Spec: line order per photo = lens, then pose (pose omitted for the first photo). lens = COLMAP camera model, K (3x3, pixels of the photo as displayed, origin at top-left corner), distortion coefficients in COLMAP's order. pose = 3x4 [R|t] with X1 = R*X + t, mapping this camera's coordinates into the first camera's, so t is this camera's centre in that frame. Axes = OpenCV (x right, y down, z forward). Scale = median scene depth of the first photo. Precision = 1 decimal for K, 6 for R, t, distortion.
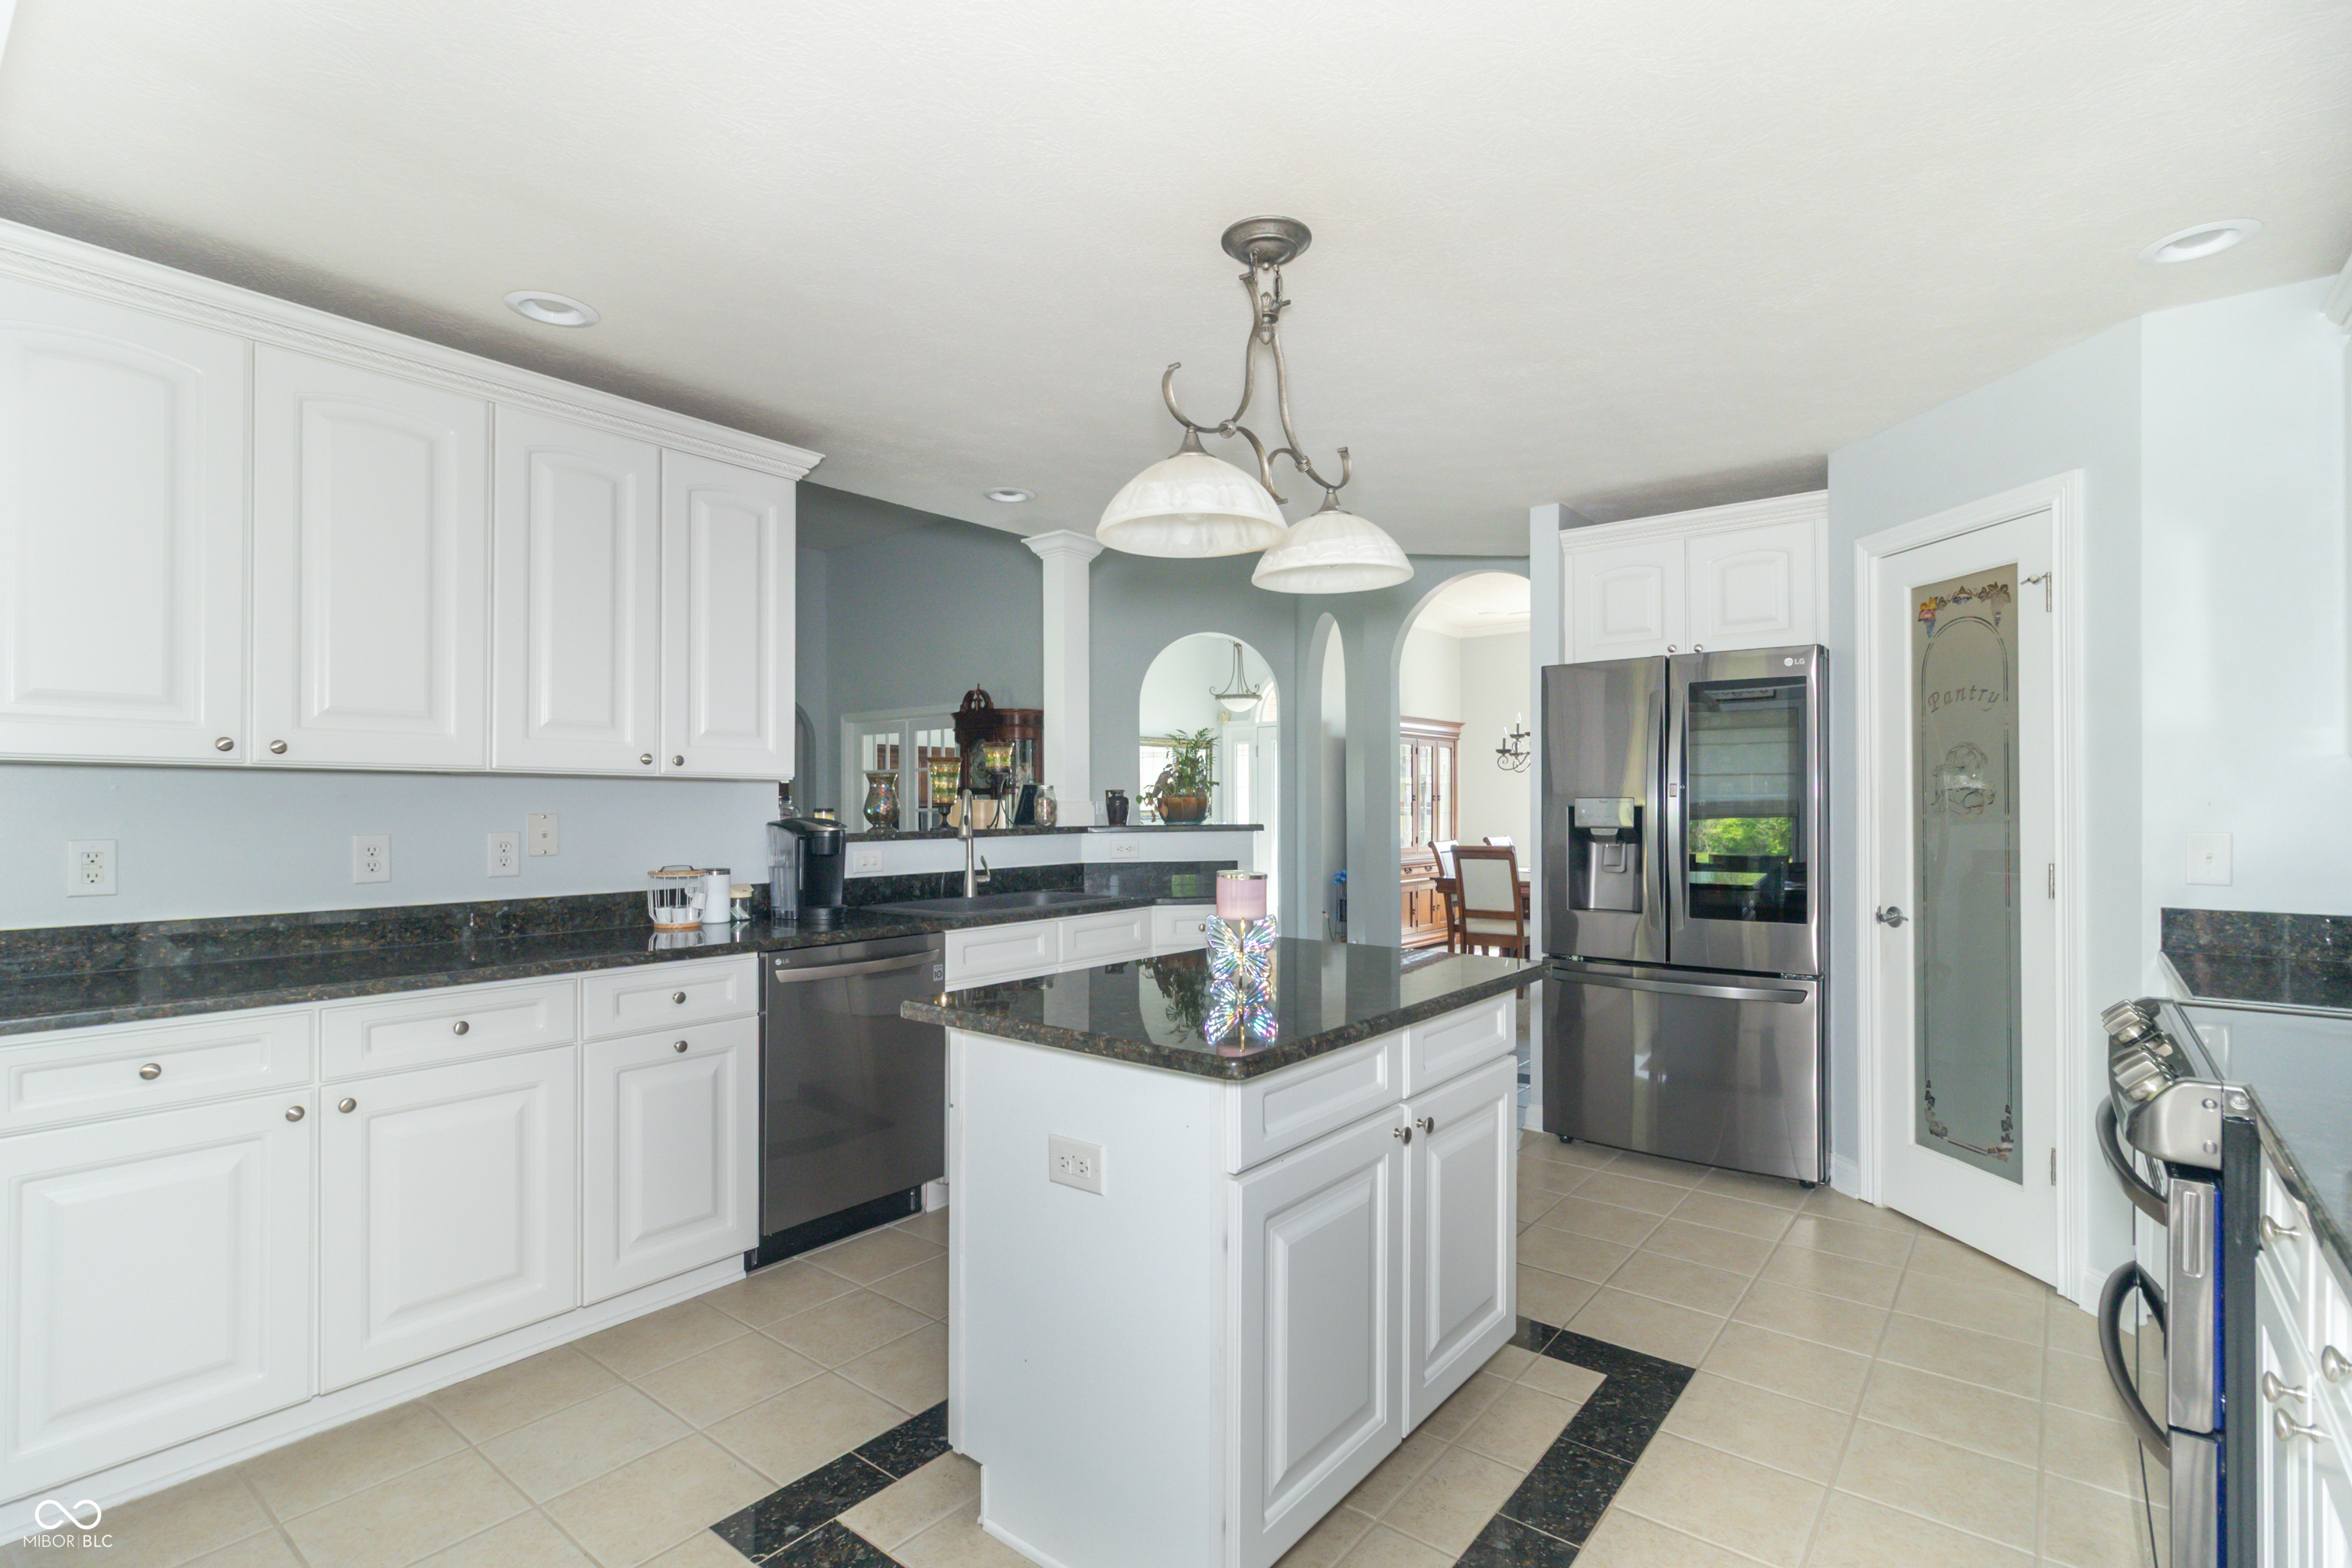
lens RADIAL K [[1107.6, 0, 1180.0], [0, 1107.6, 798.1], [0, 0, 1]] dist [0.009569, -0.000718]
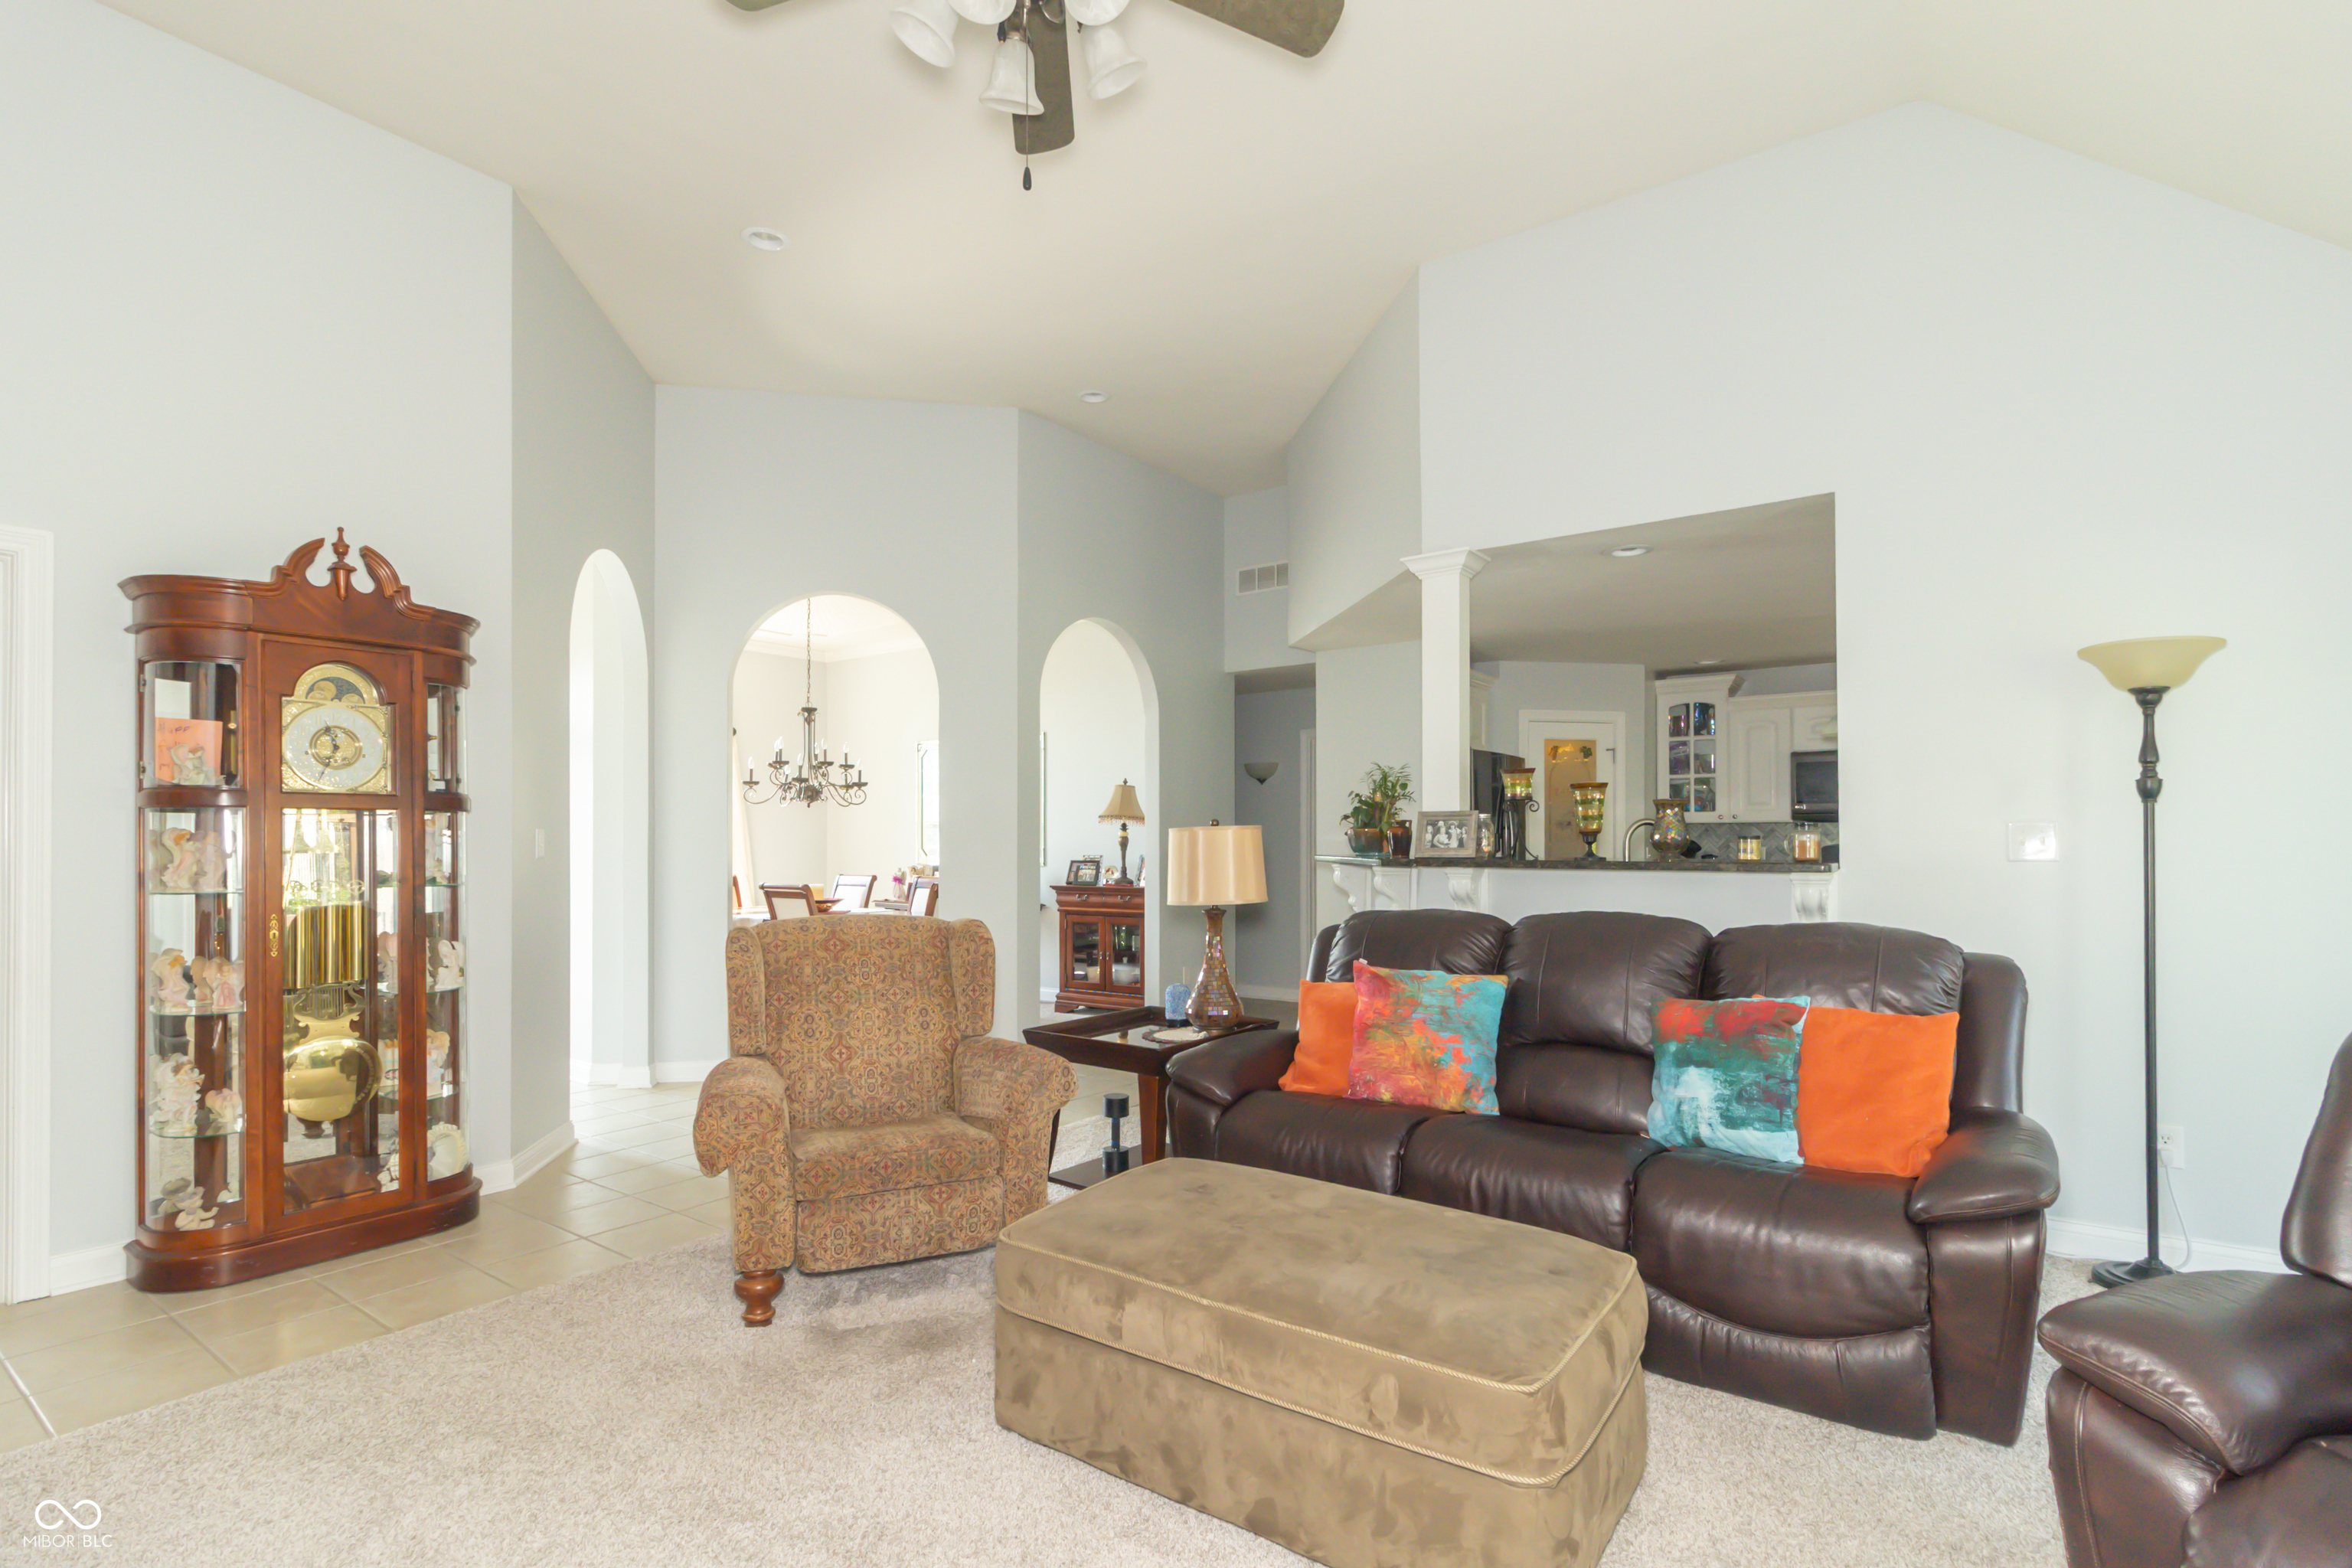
lens RADIAL K [[1096.6, 0, 1174.5], [0, 1096.6, 843.2], [0, 0, 1]] dist [0.000595, 0.000010]
pose [[-0.054612, 0.007652, 0.998478, -1.392117], [0.003338, 0.999966, -0.007481, 0.026340], [-0.998502, 0.002924, -0.054636, 1.780255]]
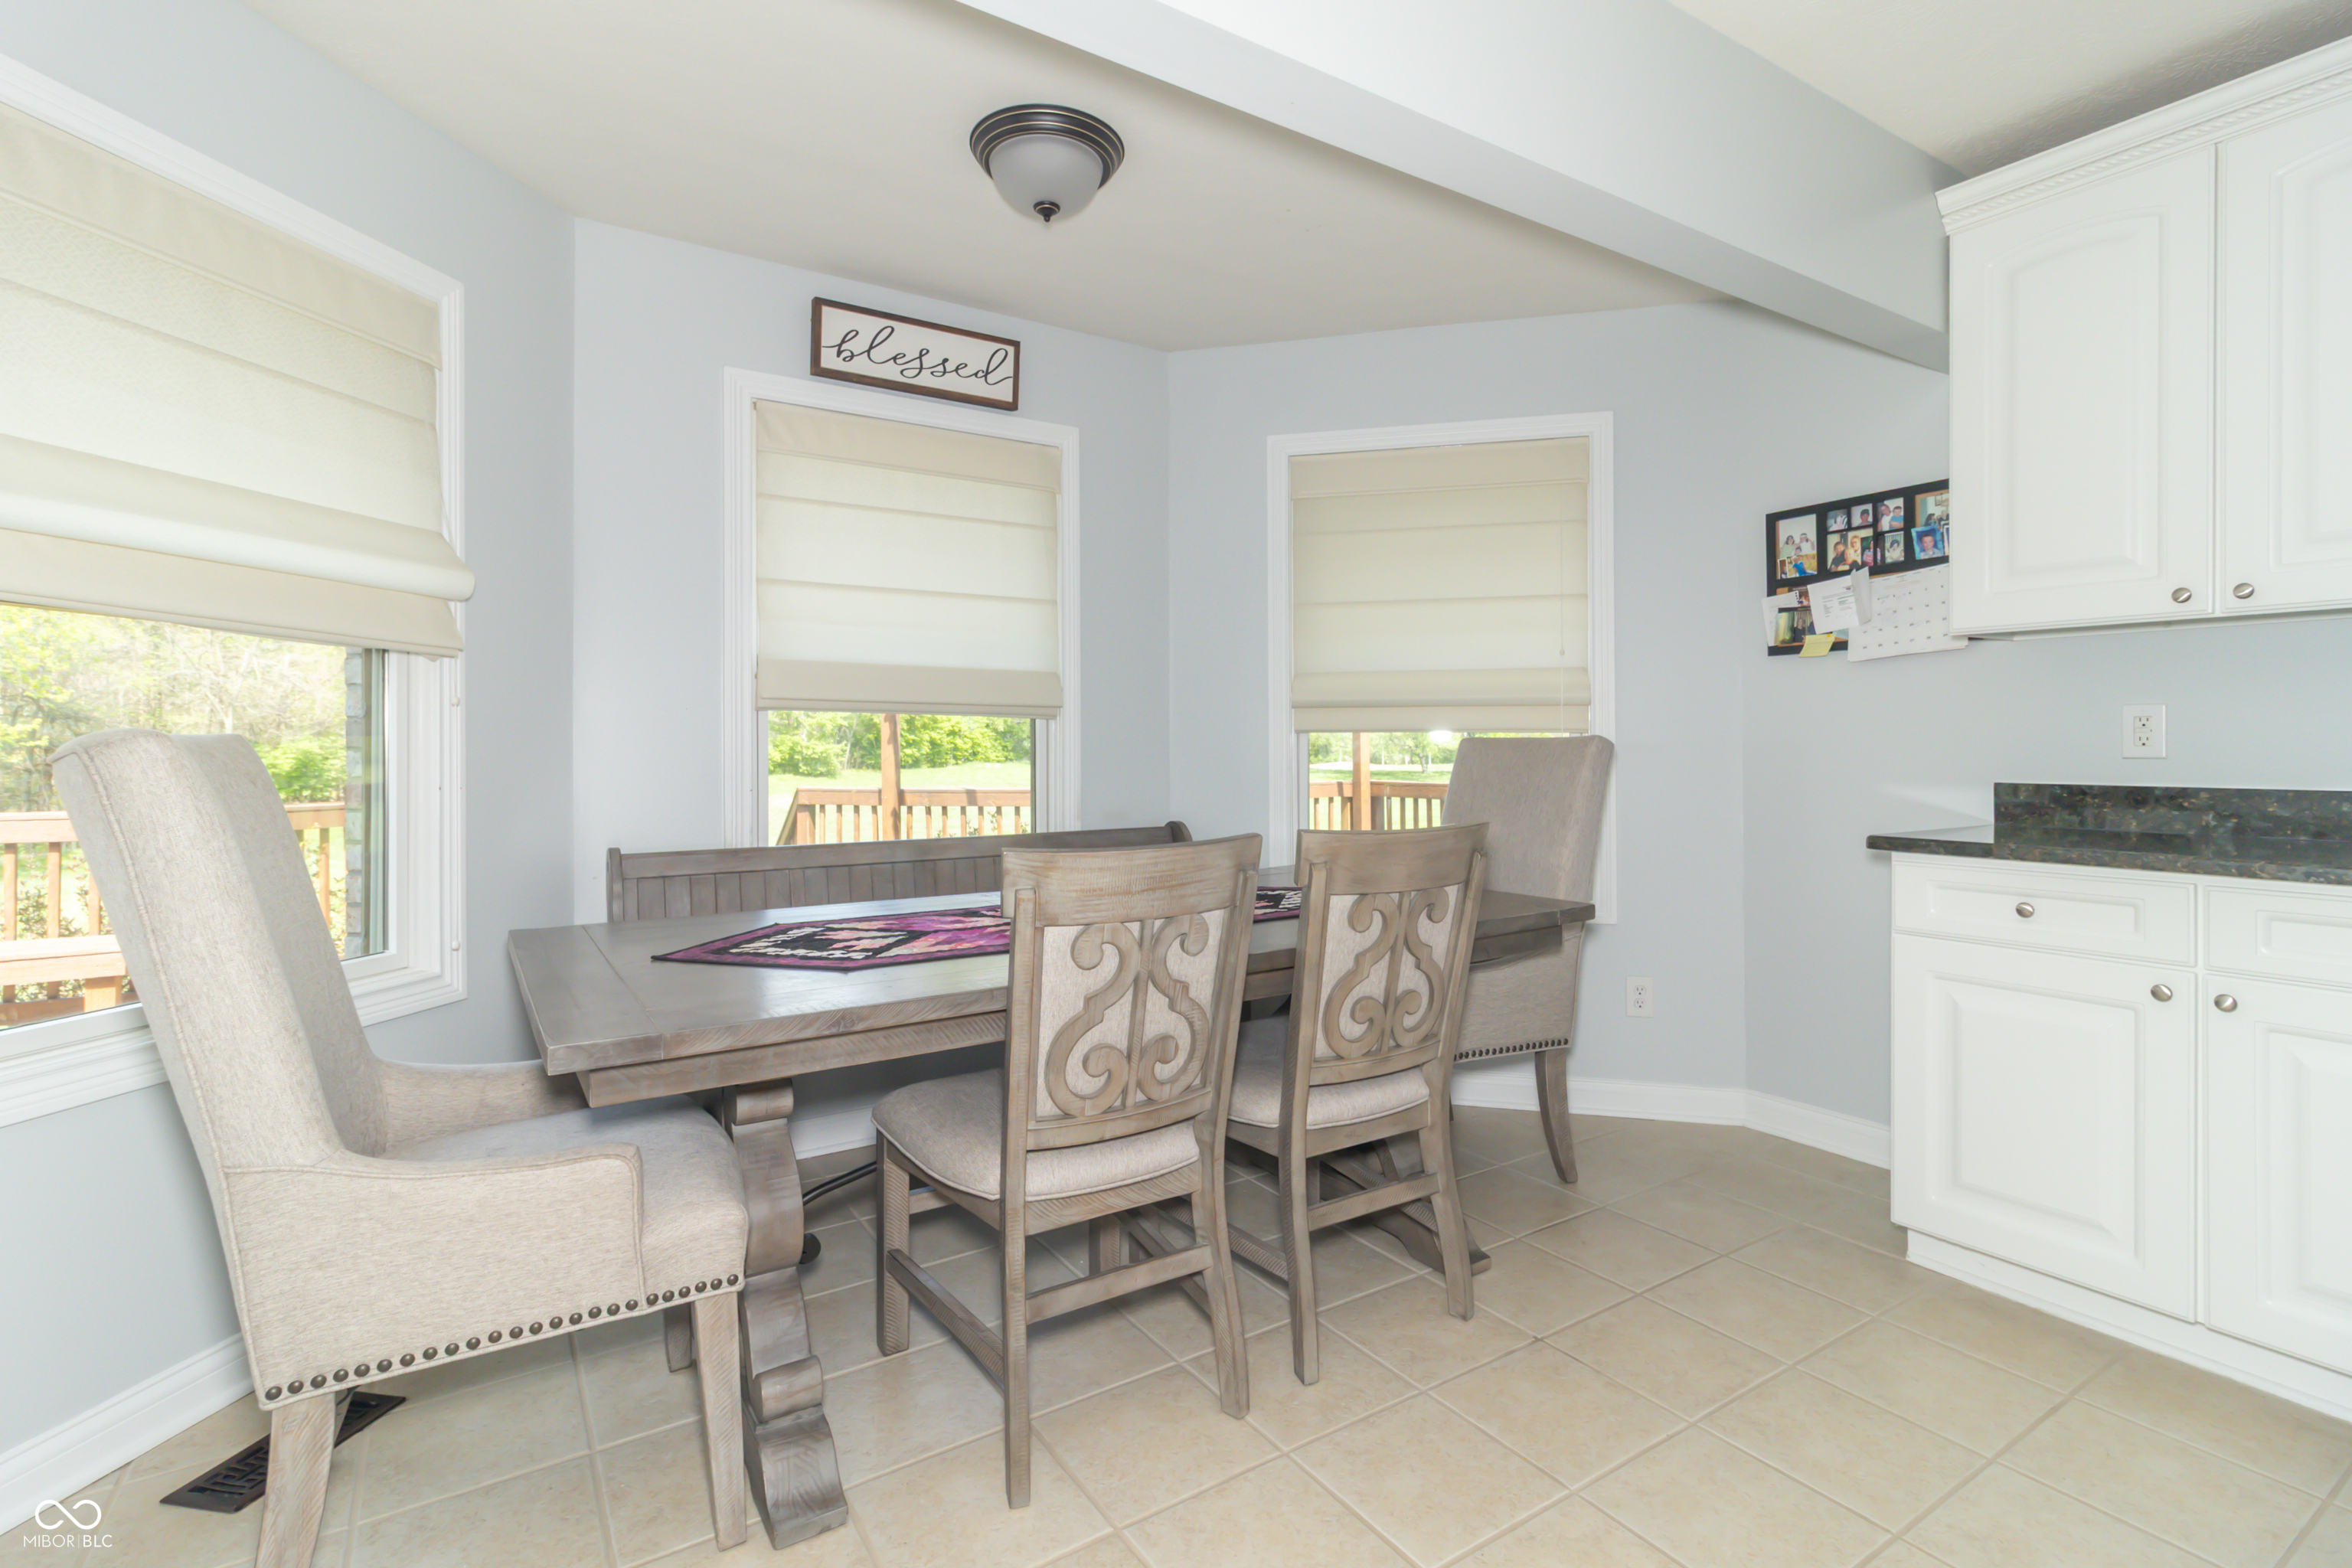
lens RADIAL K [[1101.4, 0, 1188.6], [0, 1101.4, 755.1], [0, 0, 1]] dist [0.003953, 0.000037]
pose [[-0.306720, 0.009246, -0.951755, 0.190229], [0.008201, 0.999941, 0.007071, 0.048473], [0.951764, -0.005636, -0.306778, 0.328546]]
